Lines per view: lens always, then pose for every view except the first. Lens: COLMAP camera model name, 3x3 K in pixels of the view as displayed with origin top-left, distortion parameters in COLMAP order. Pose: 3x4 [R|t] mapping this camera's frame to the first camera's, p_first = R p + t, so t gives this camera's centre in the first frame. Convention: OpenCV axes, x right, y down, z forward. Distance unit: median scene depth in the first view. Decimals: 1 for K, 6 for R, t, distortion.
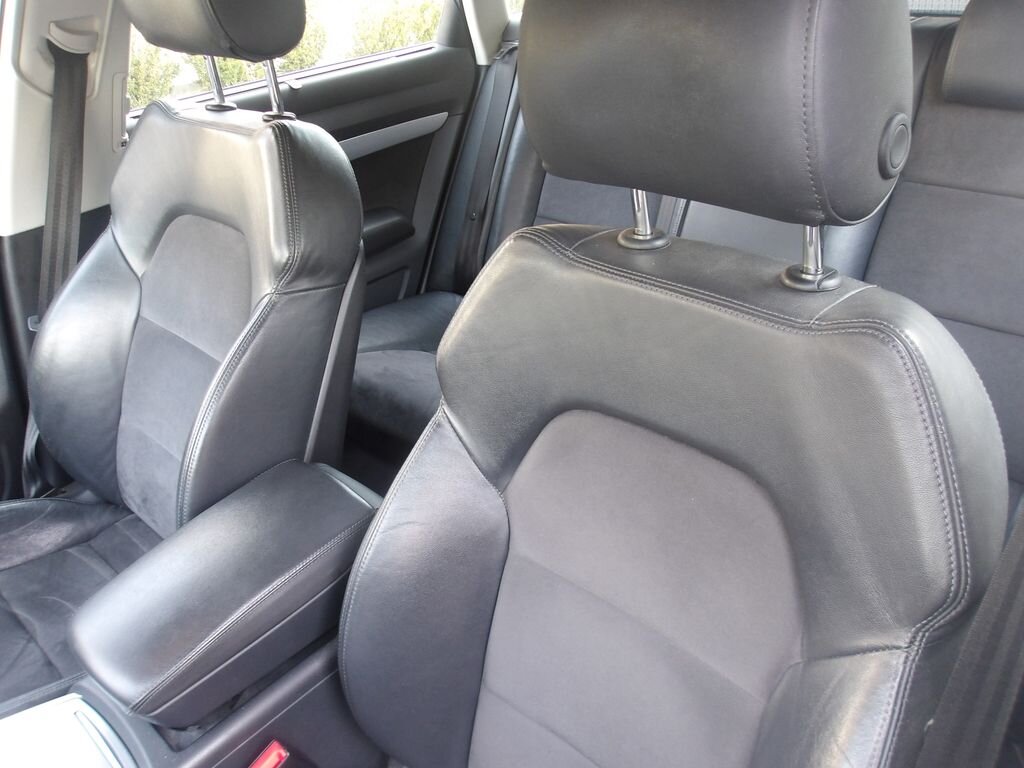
lens RADIAL K [[868.2, 0, 509.1], [0, 868.2, 381.8], [0, 0, 1]] dist [0.009807, 0.029422]
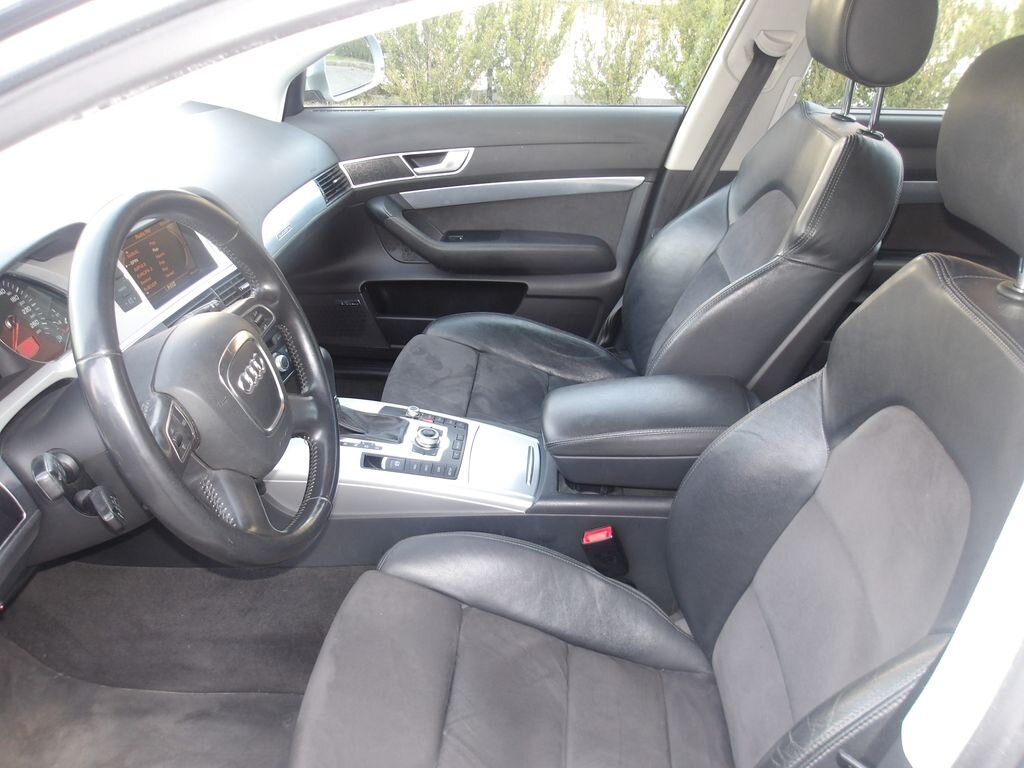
lens RADIAL K [[868.2, 0, 509.1], [0, 868.2, 381.8], [0, 0, 1]] dist [0.009807, 0.029422]
pose [[0.648809, 0.430045, -0.627781, 0.349550], [-0.439817, 0.885164, 0.151810, 0.044344], [0.620974, 0.177612, 0.763443, -0.205486]]
